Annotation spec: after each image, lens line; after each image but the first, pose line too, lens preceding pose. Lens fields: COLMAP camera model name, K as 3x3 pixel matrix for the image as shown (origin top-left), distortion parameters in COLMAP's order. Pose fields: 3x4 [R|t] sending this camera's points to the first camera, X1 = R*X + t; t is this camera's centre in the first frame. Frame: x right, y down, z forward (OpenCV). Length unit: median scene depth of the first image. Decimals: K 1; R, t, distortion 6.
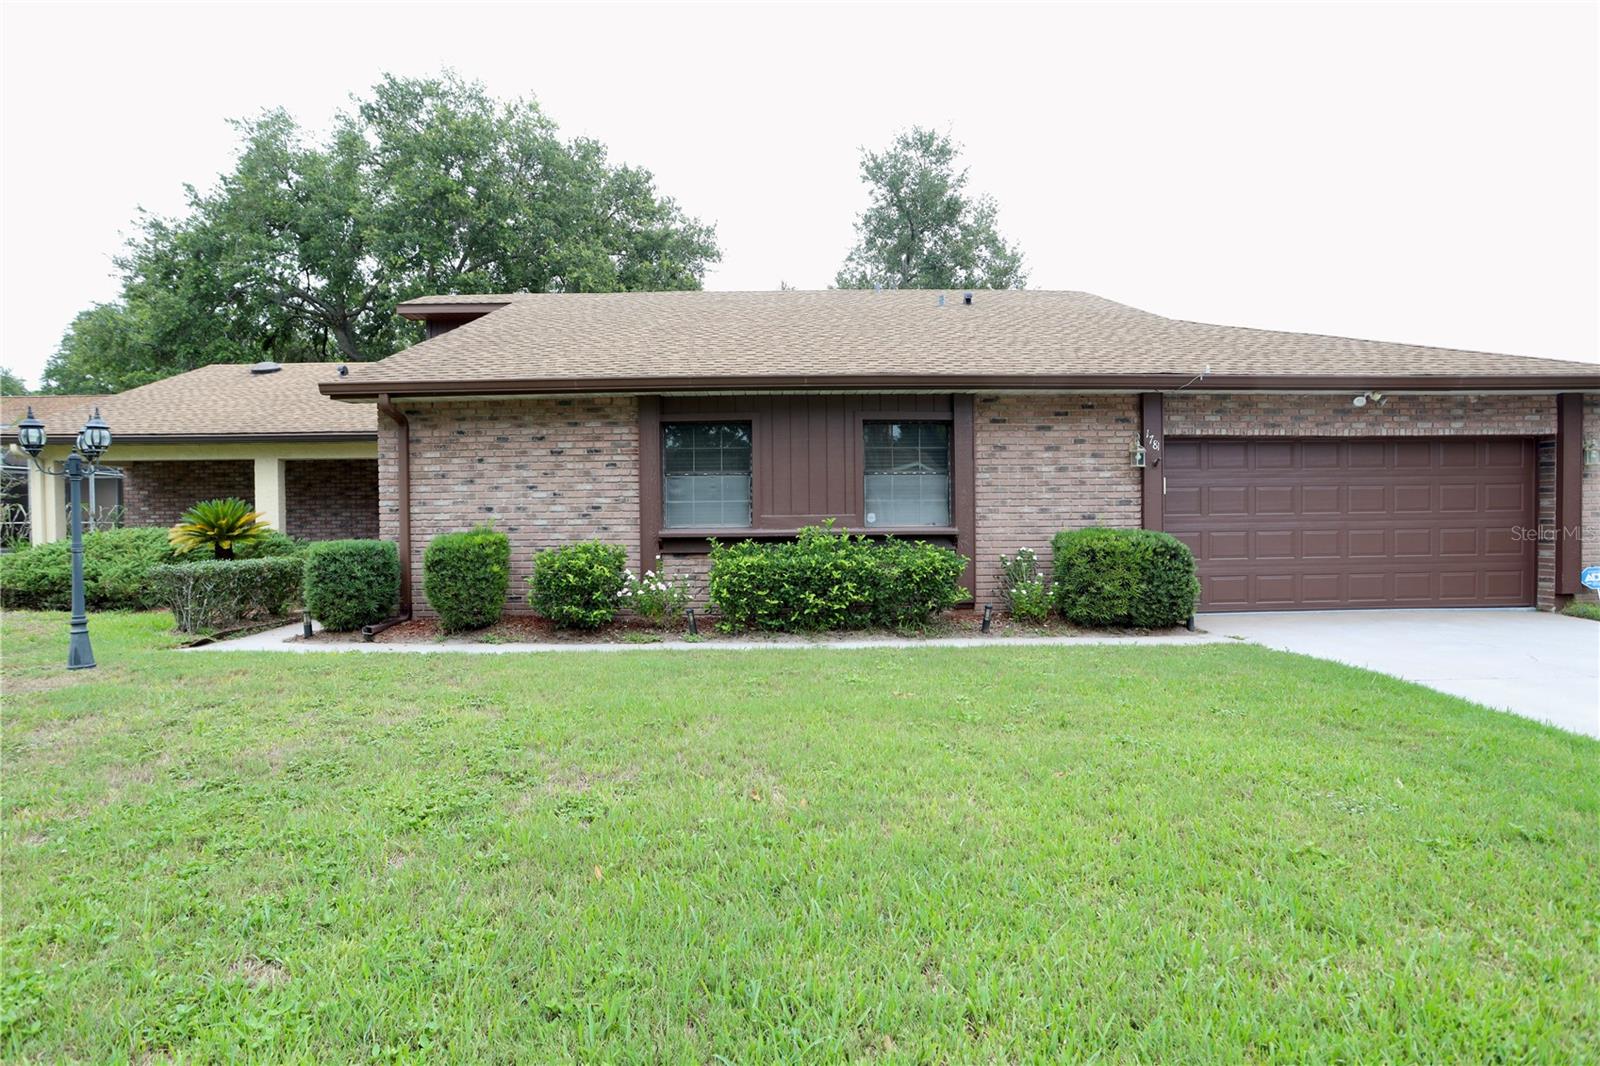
lens RADIAL K [[779.5, 0, 780.0], [0, 779.5, 535.0], [0, 0, 1]] dist [-0.083593, 0.044335]
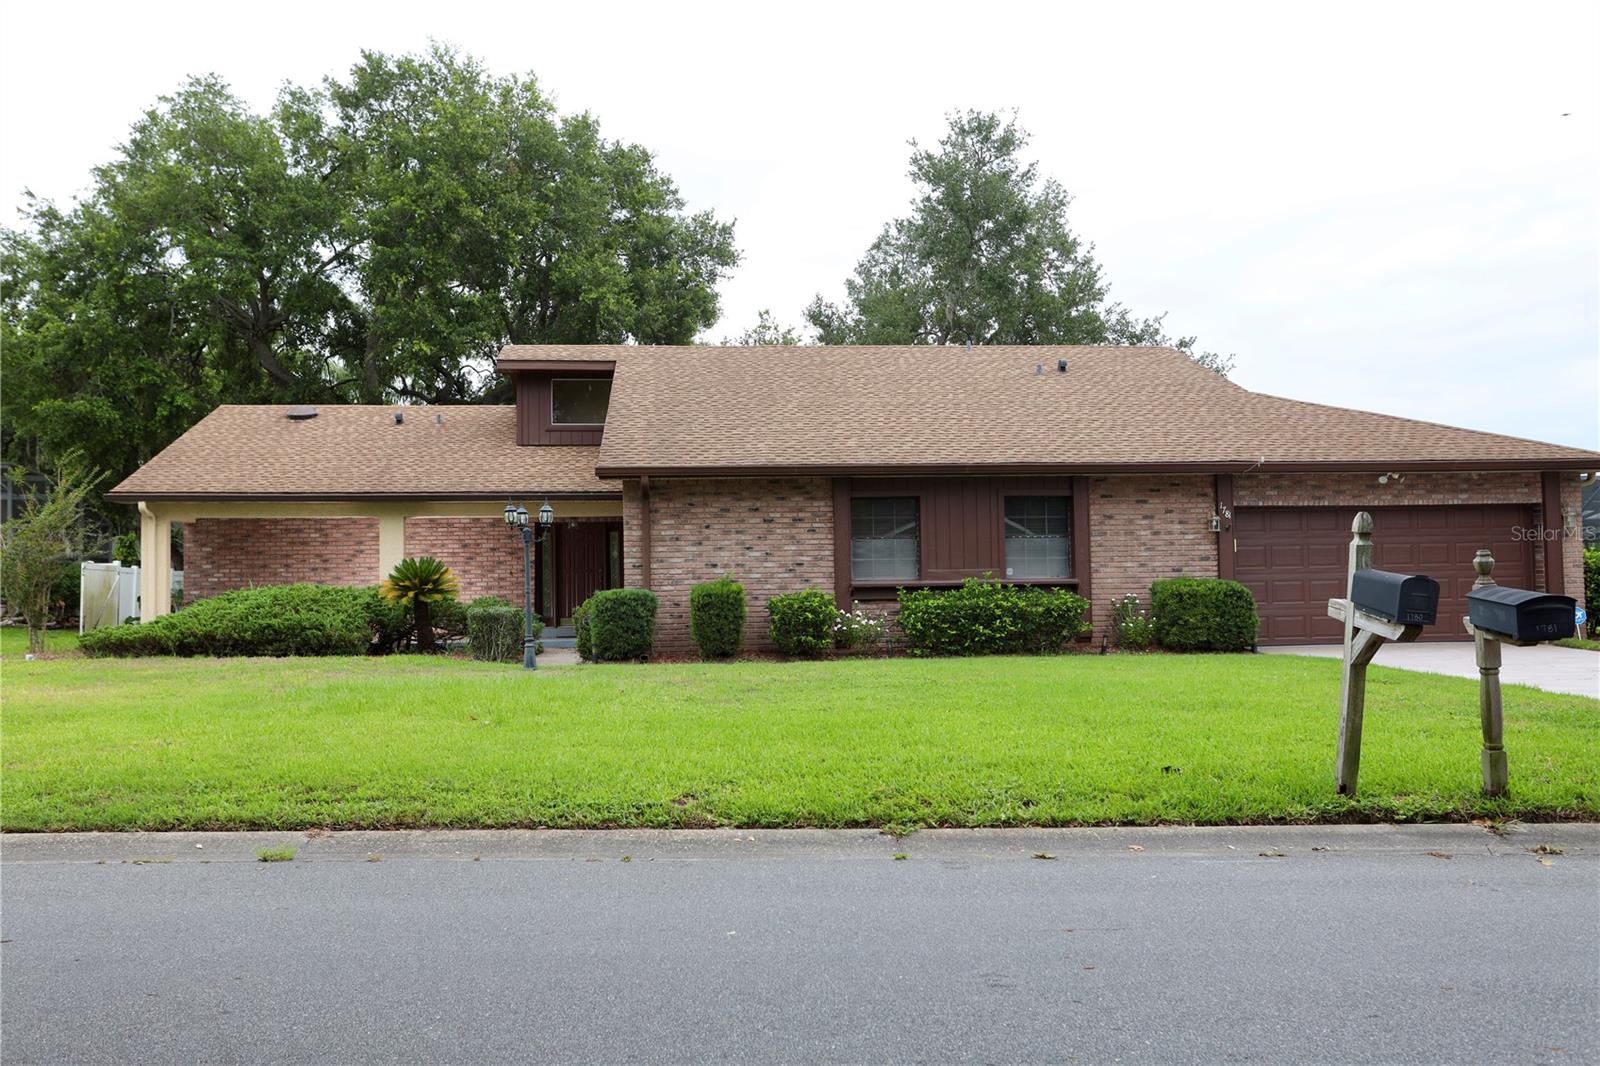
lens RADIAL K [[1272.4, 0, 783.0], [0, 1272.4, 529.0], [0, 0, 1]] dist [-0.025444, 0.074586]
pose [[0.997228, -0.001181, 0.074397, -0.417094], [0.005989, 0.997904, -0.064435, 0.041366], [-0.074165, 0.064702, 0.995145, -1.075460]]
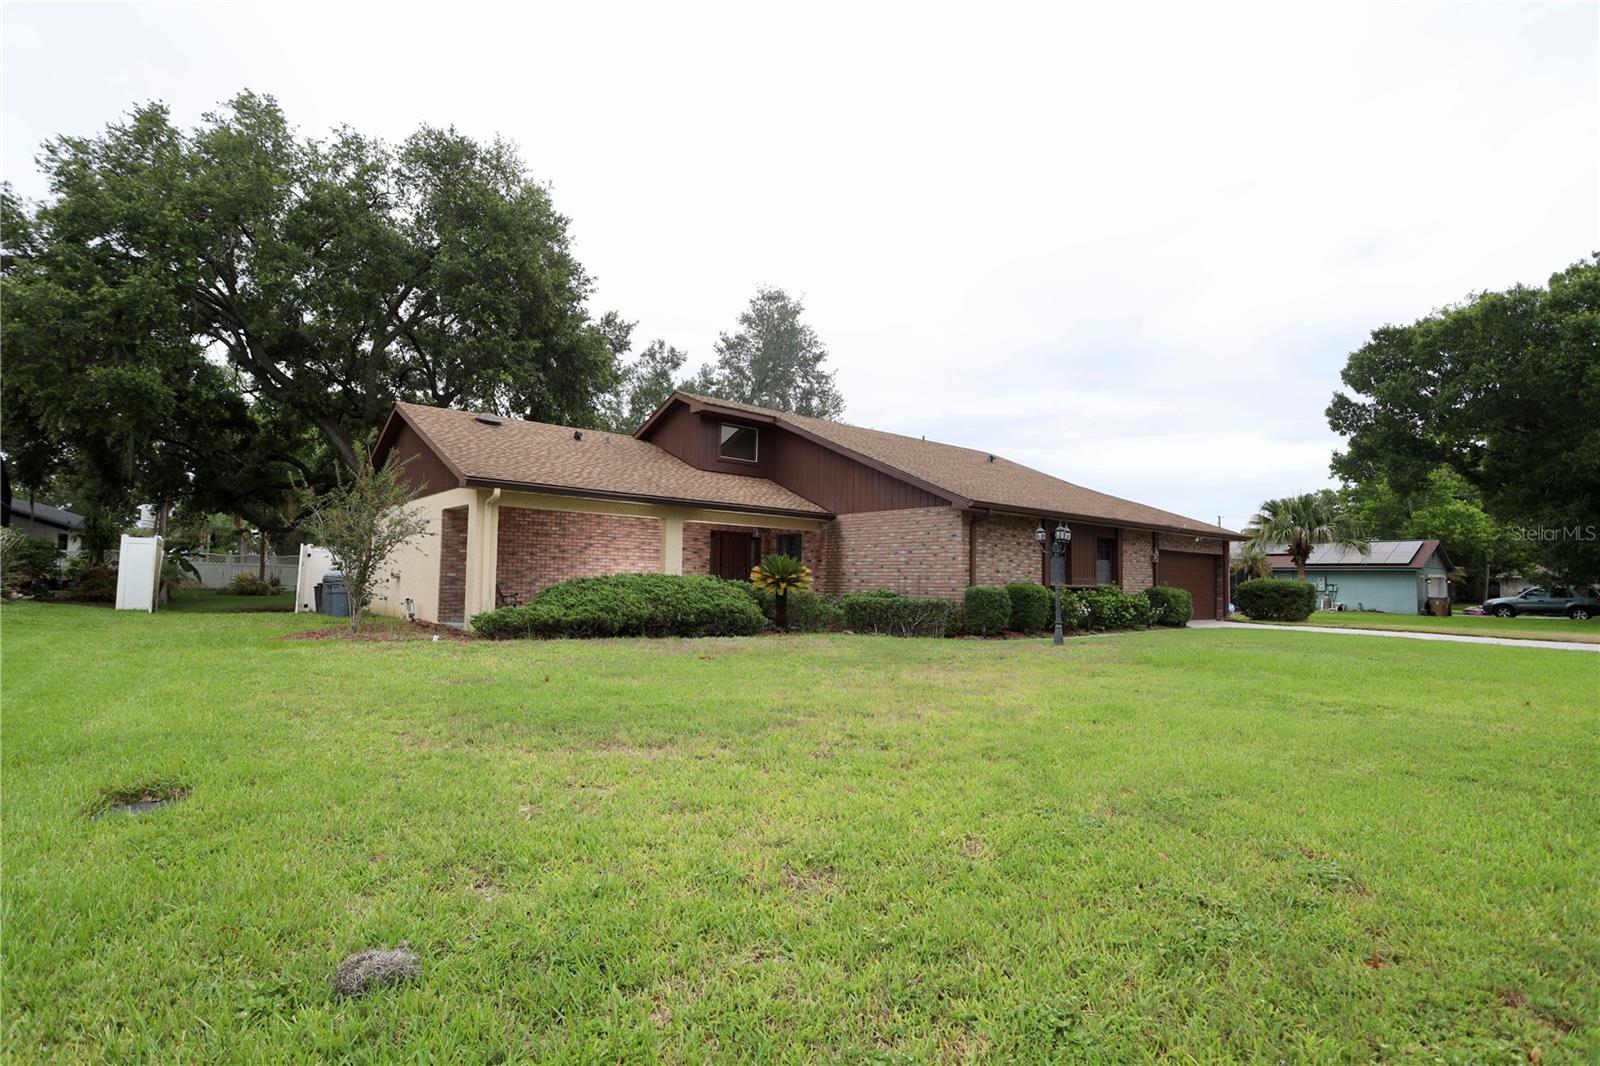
lens RADIAL K [[792.2, 0, 782.9], [0, 792.2, 533.7], [0, 0, 1]] dist [-0.085473, 0.039527]
pose [[0.772505, 0.061297, 0.632043, -2.001476], [-0.012177, 0.996577, -0.081767, 0.038447], [-0.634892, 0.055468, 0.770607, -0.158691]]
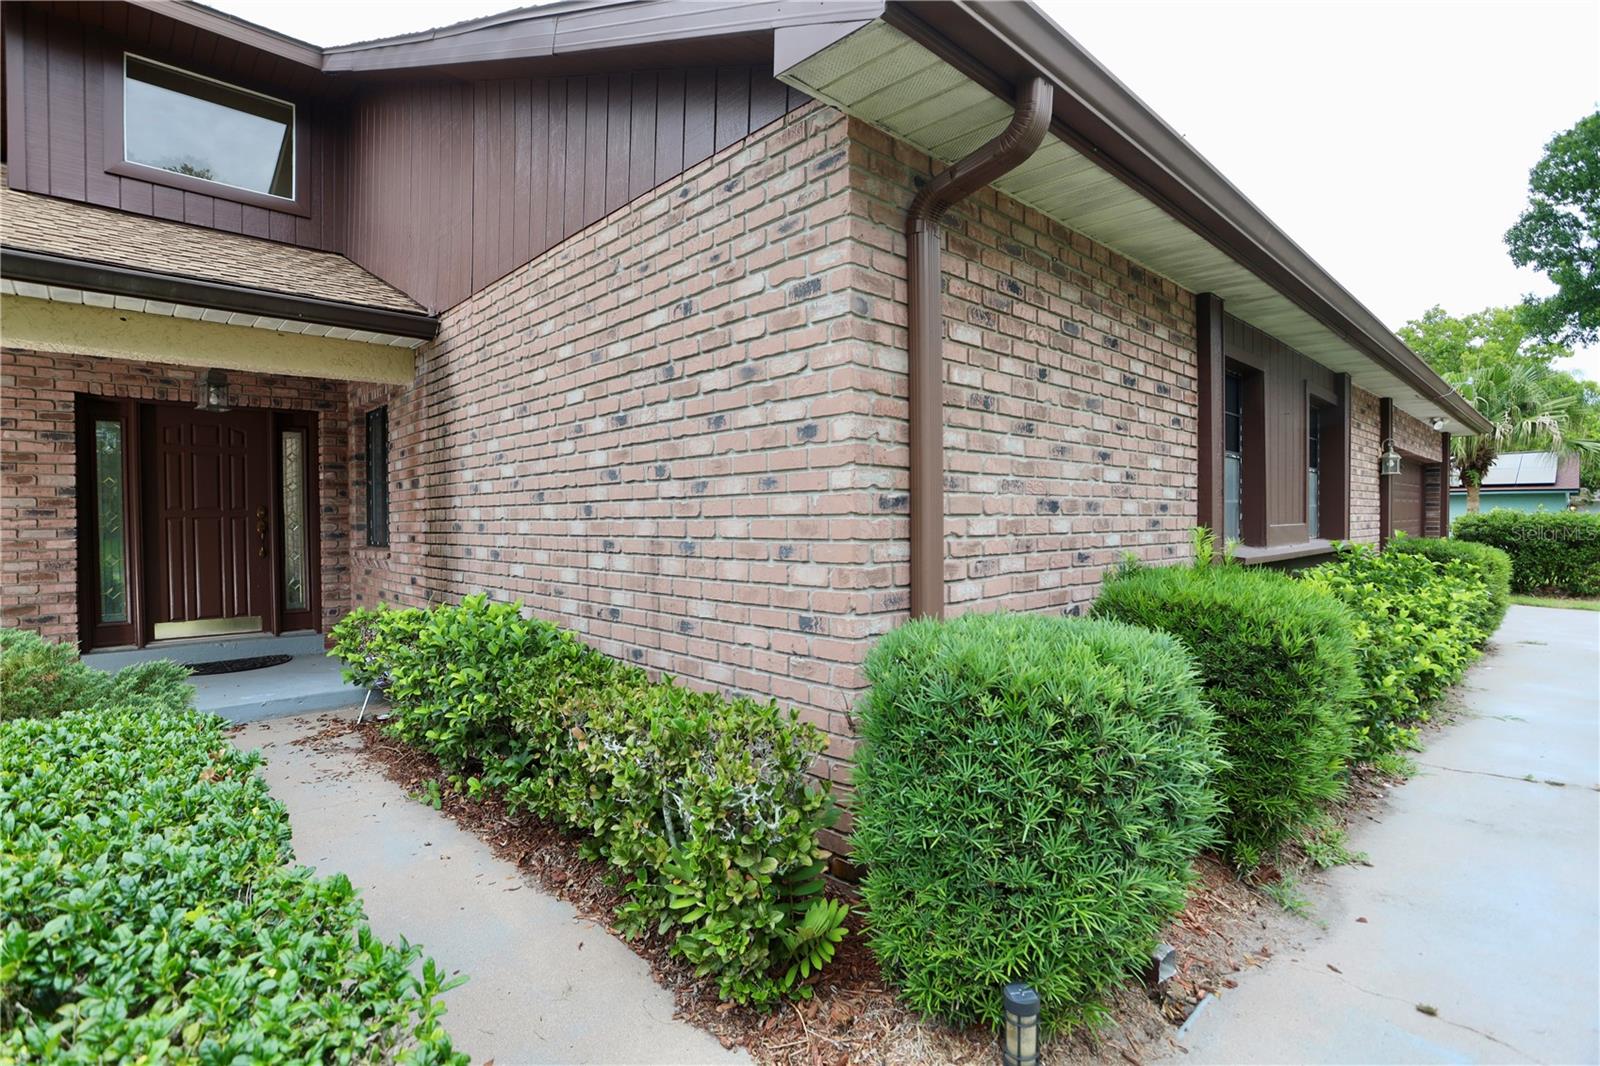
lens RADIAL K [[776.4, 0, 782.1], [0, 776.4, 531.7], [0, 0, 1]] dist [-0.075293, 0.032380]
pose [[0.744251, -0.004738, 0.667883, -0.723514], [0.012119, 0.999906, -0.006412, -0.020131], [-0.667790, 0.012866, 0.744238, 0.803441]]
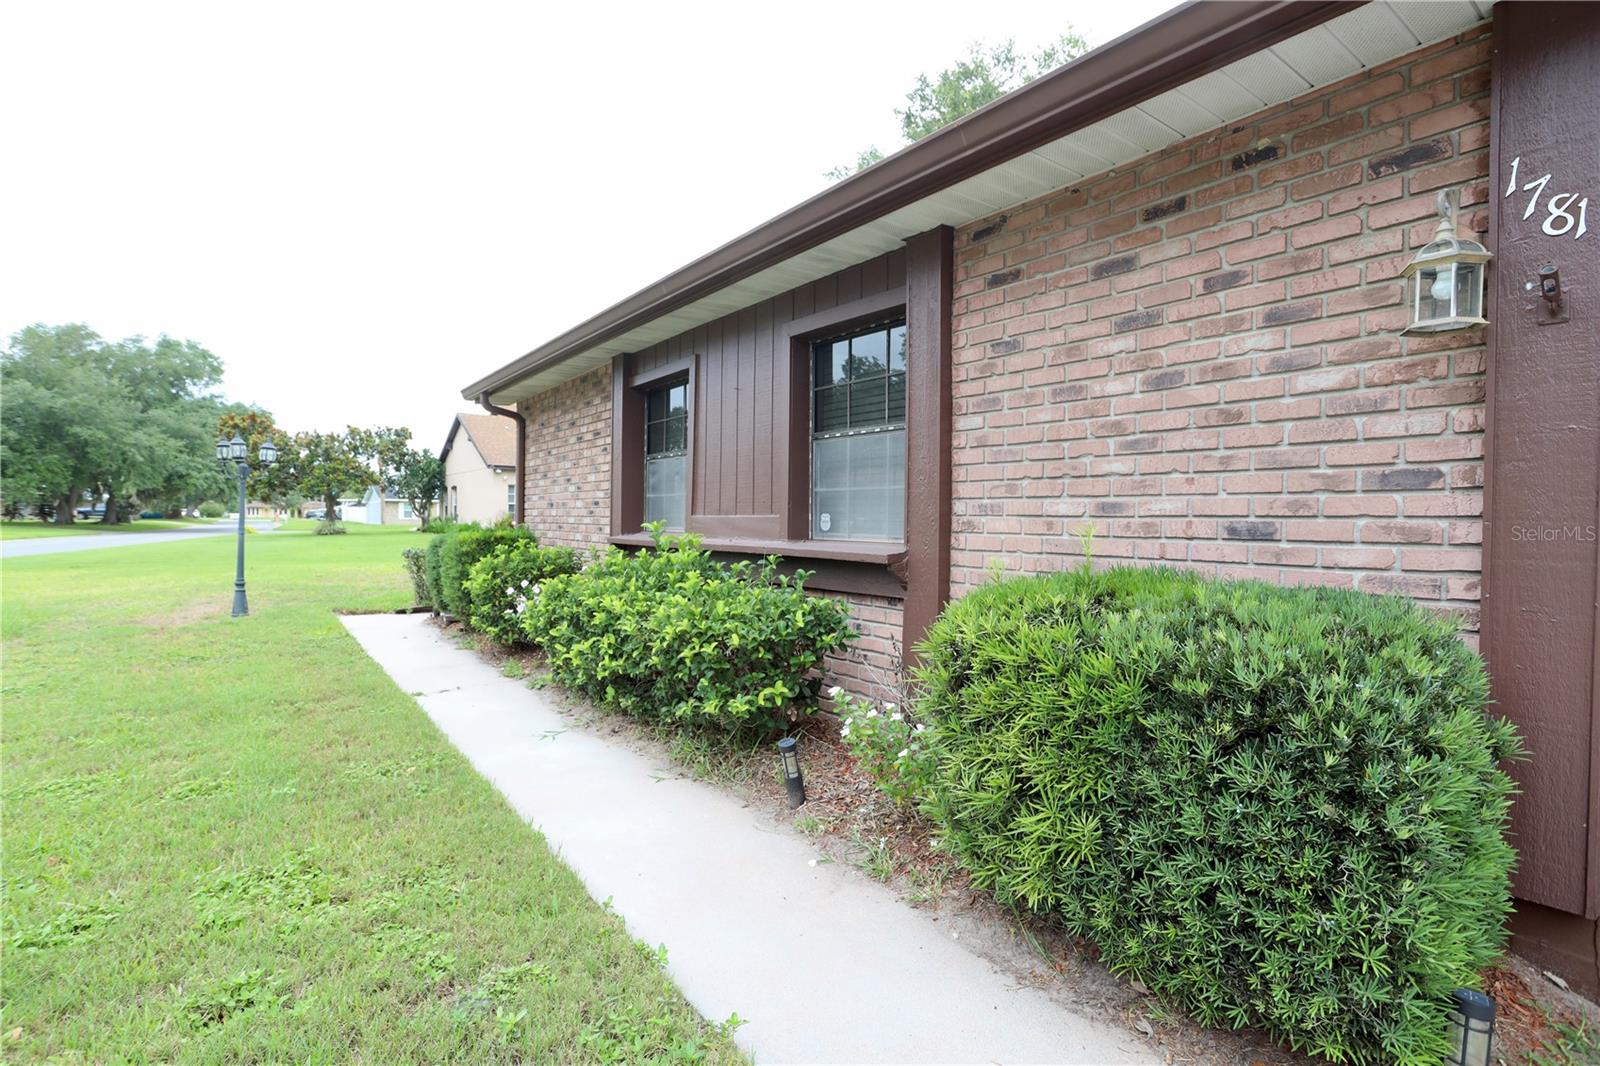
lens RADIAL K [[776.4, 0, 782.1], [0, 776.4, 531.7], [0, 0, 1]] dist [-0.075293, 0.032380]
pose [[0.574932, 0.028590, -0.817702, 0.535008], [-0.036417, 0.999293, 0.009334, -0.020056], [0.817391, 0.024411, 0.575566, 0.690502]]
